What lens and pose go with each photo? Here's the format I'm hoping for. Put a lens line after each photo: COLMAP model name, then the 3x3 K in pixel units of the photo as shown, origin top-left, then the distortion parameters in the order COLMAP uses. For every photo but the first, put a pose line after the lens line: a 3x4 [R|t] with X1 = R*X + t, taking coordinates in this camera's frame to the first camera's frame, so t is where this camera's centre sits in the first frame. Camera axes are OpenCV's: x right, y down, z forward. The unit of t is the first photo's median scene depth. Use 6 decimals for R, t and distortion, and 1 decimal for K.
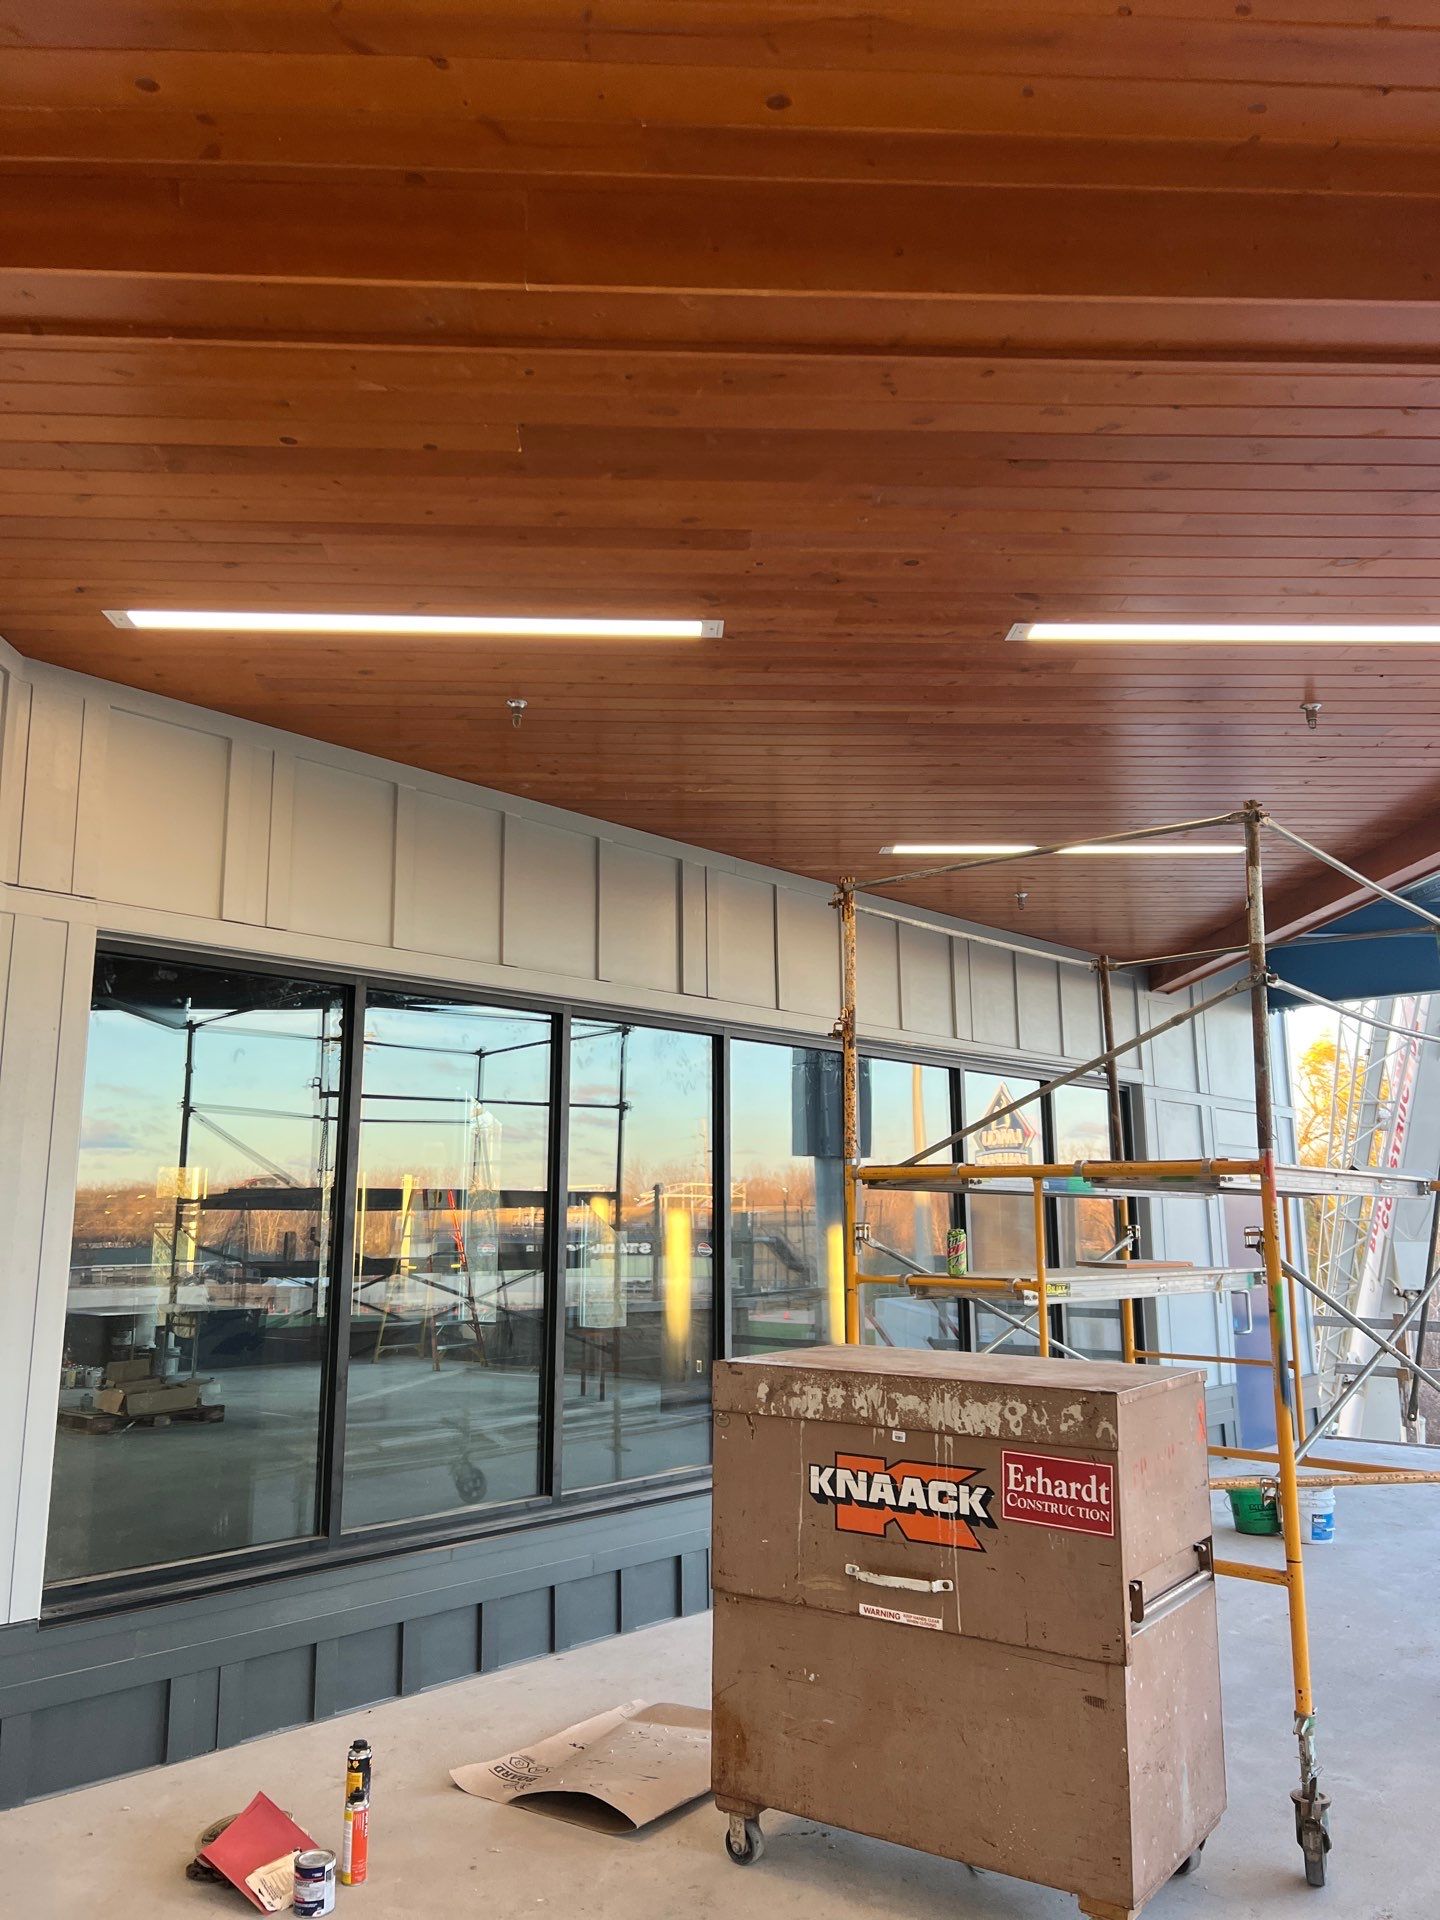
lens RADIAL K [[1429.5, 0, 717.8], [0, 1429.5, 963.0], [0, 0, 1]] dist [0.043322, -0.028479]
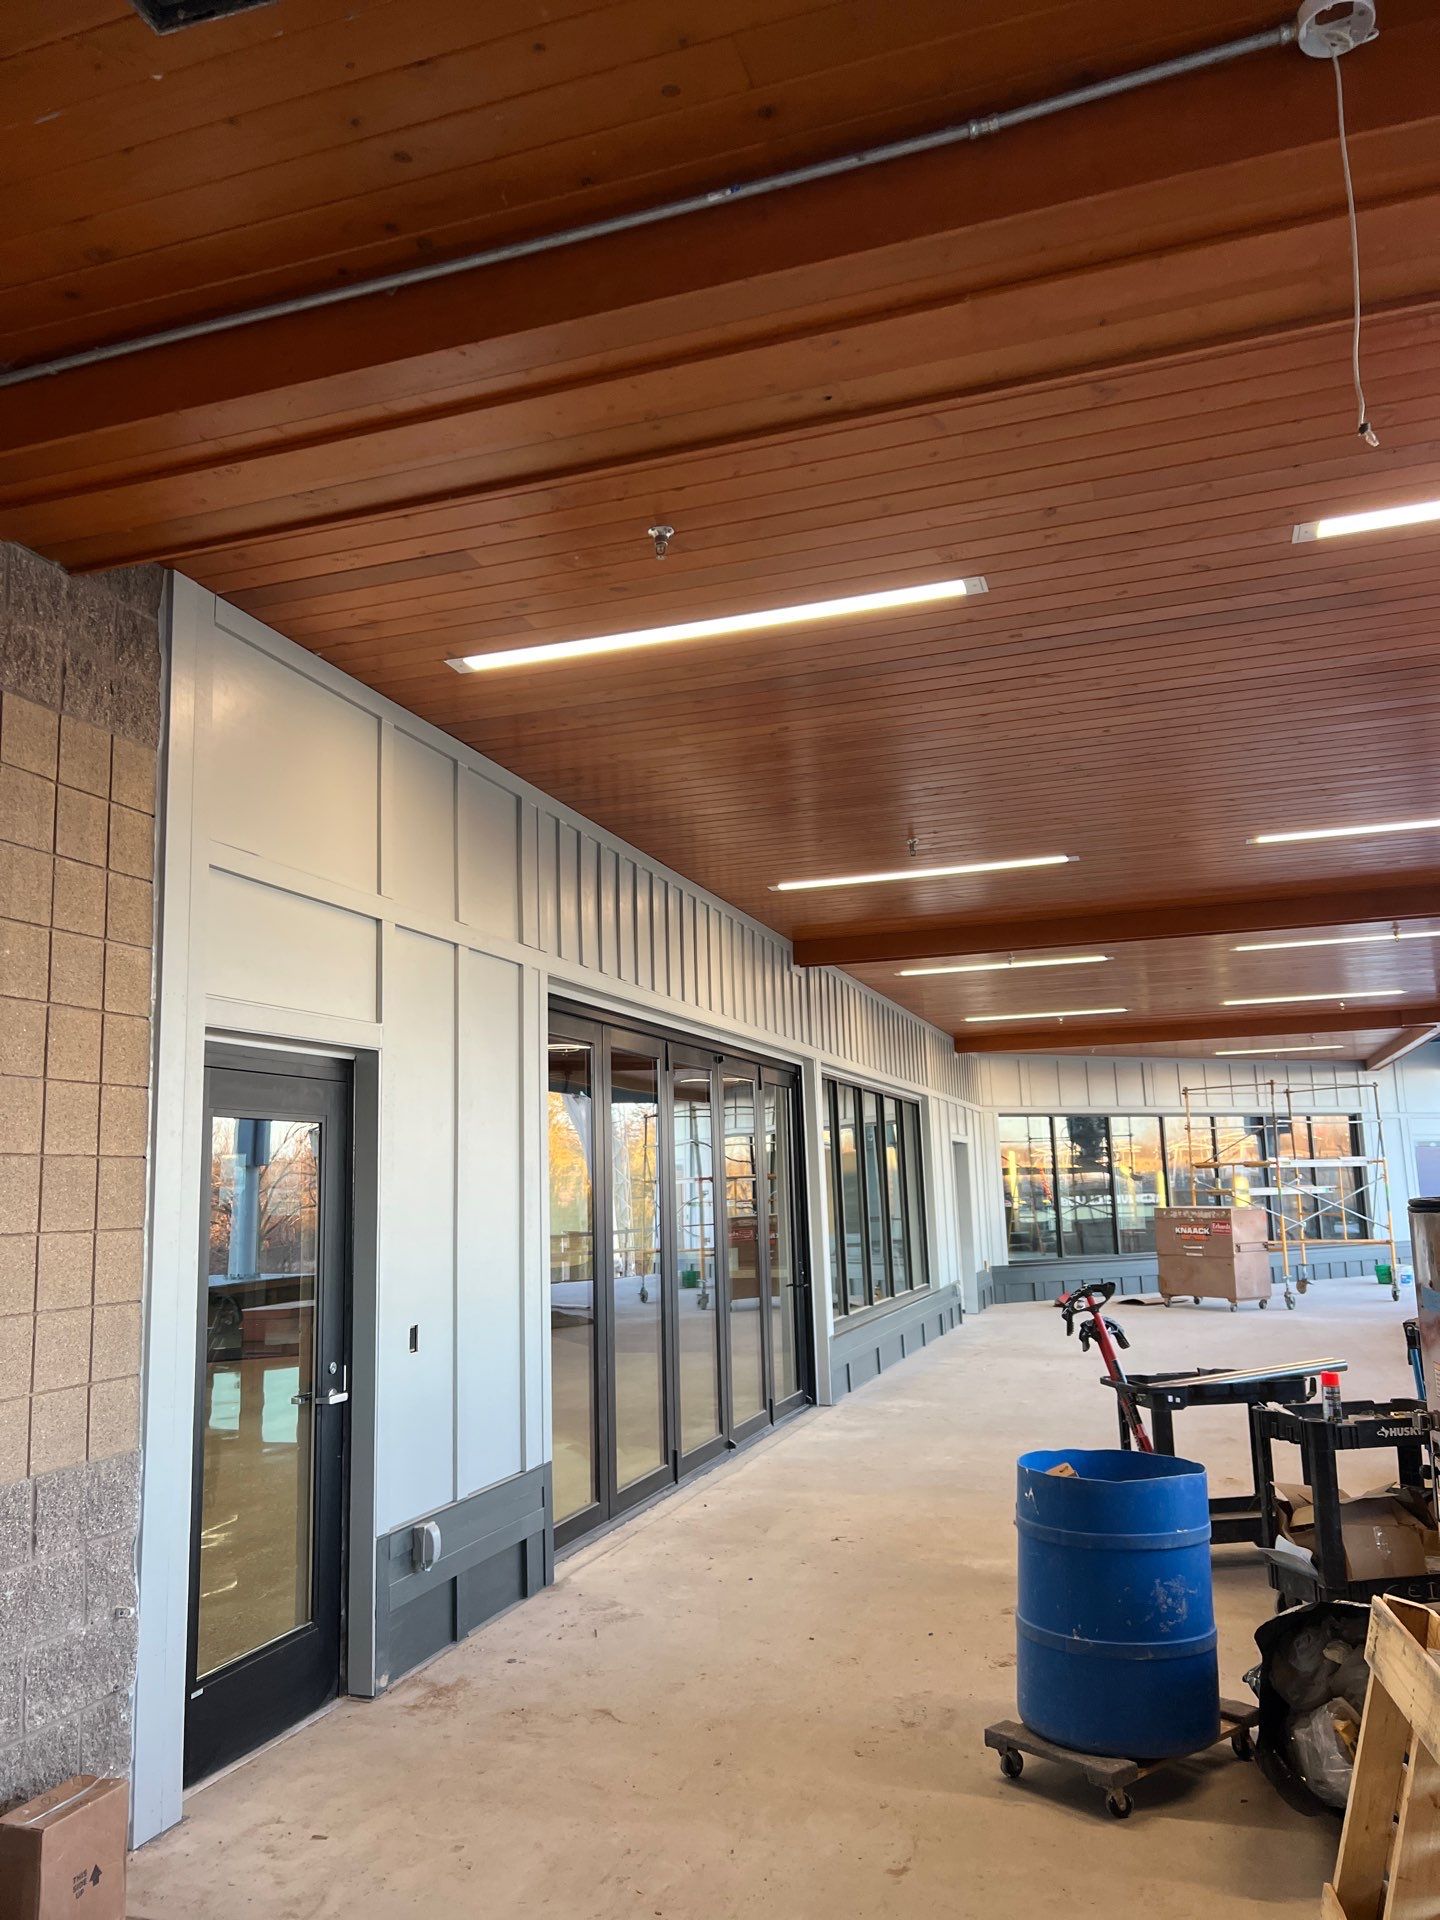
lens RADIAL K [[1429.5, 0, 720.4], [0, 1429.5, 960.6], [0, 0, 1]] dist [0.043322, -0.028479]
pose [[0.935568, -0.081527, -0.343608, 0.383785], [0.093957, 0.995382, 0.019651, -0.824208], [0.340419, -0.050670, 0.938908, -4.224384]]
